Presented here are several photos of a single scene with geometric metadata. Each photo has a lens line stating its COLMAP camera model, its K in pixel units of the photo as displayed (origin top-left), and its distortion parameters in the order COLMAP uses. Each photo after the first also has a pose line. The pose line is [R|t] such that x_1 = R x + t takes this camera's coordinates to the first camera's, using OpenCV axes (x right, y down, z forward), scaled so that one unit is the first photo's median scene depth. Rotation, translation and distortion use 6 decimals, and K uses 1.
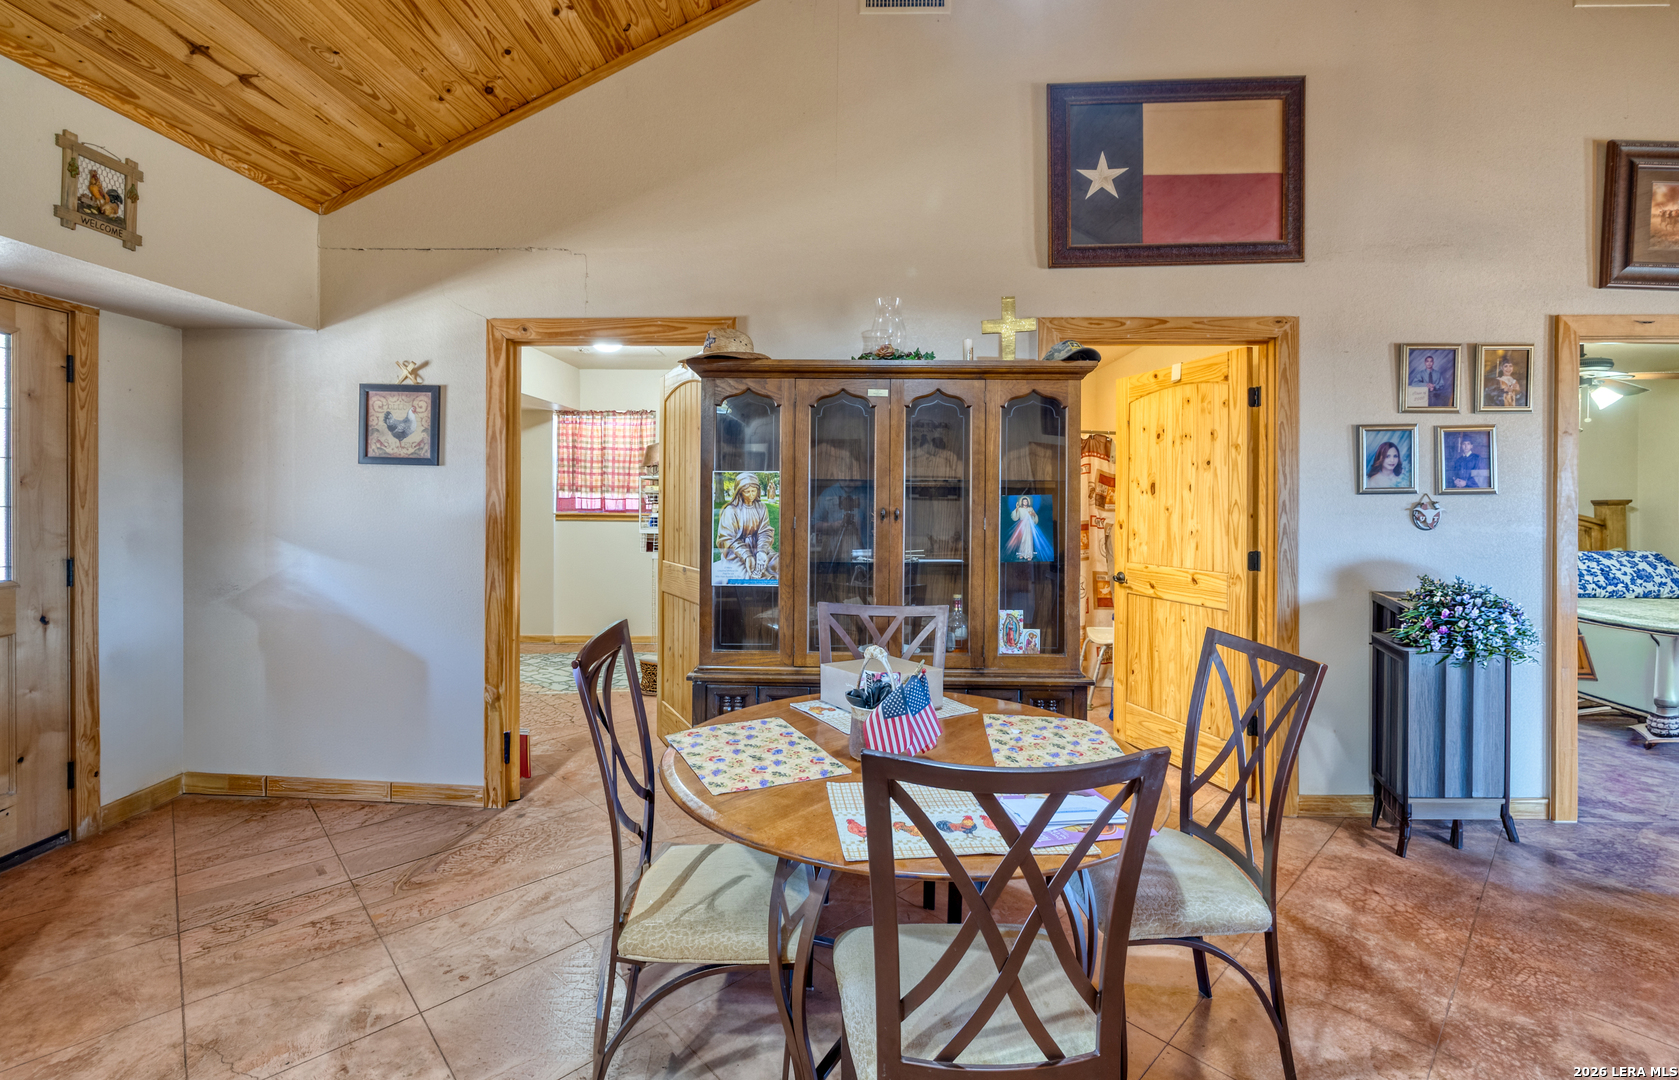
lens RADIAL K [[726.6, 0, 832.9], [0, 726.6, 502.5], [0, 0, 1]] dist [-0.000306, -0.001141]
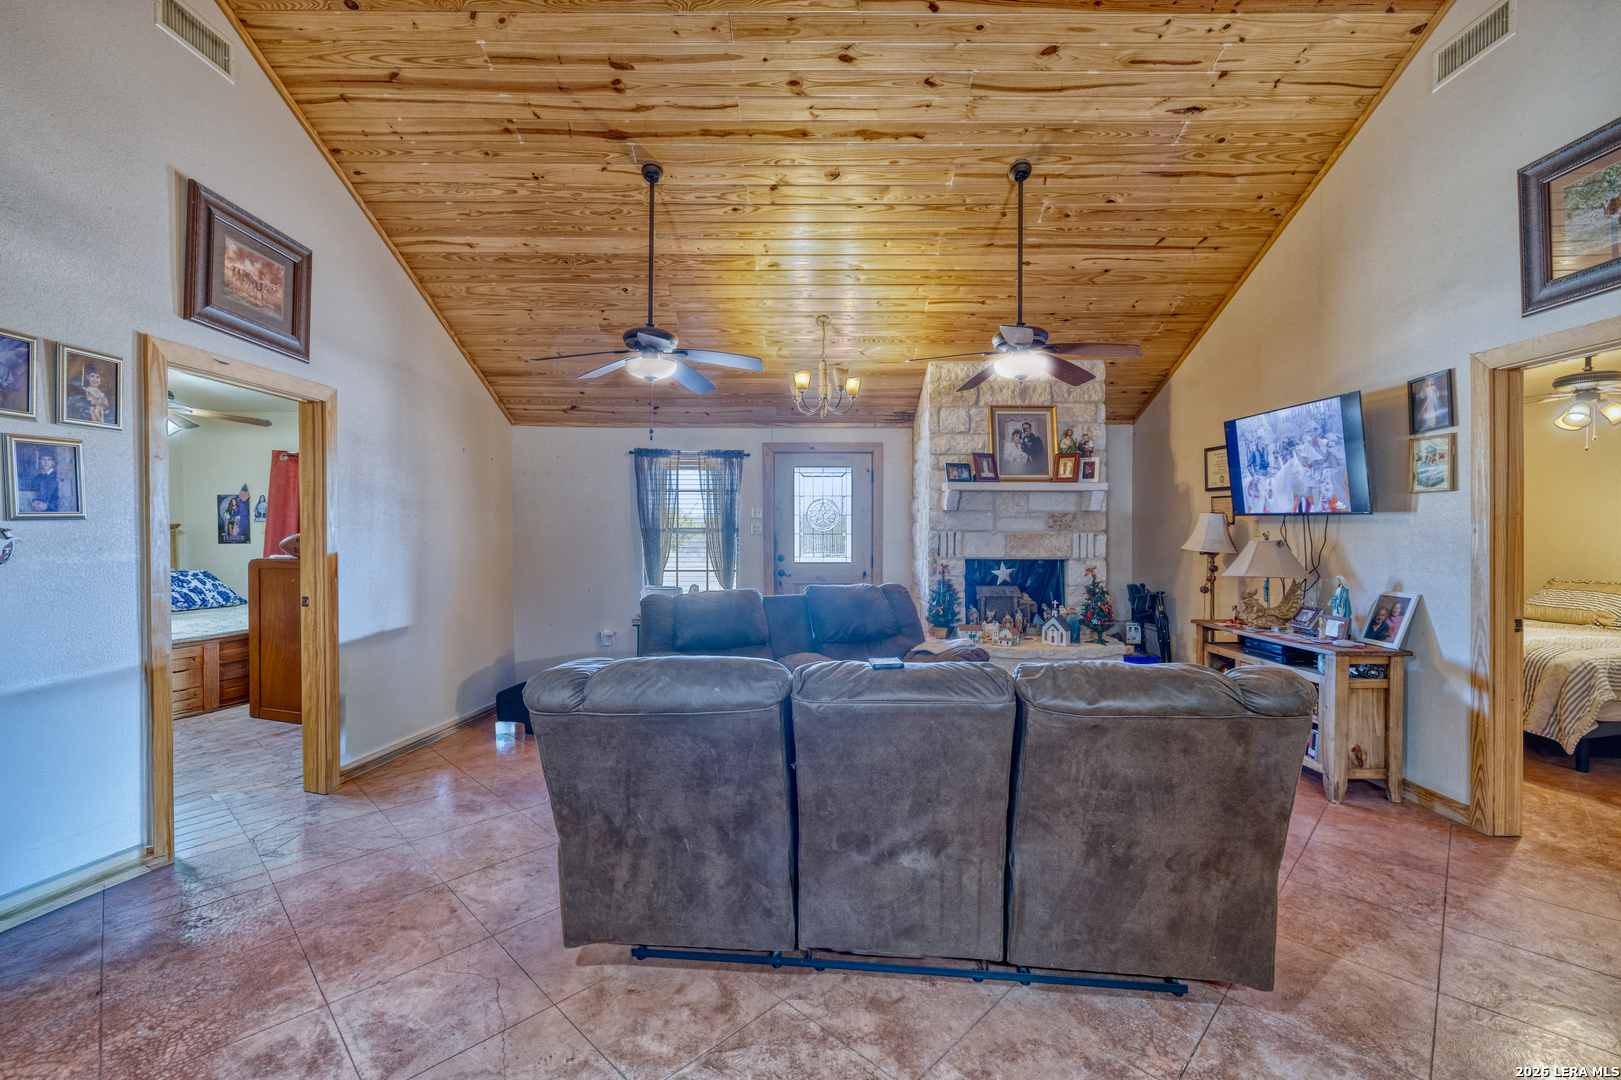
lens RADIAL K [[682.4, 0, 821.0], [0, 682.4, 531.5], [0, 0, 1]] dist [-0.001250, -0.000243]
pose [[-0.042468, -0.017356, 0.998947, 0.048999], [0.009152, 0.999800, 0.017760, -0.003364], [-0.999056, 0.009897, -0.042301, 0.141988]]
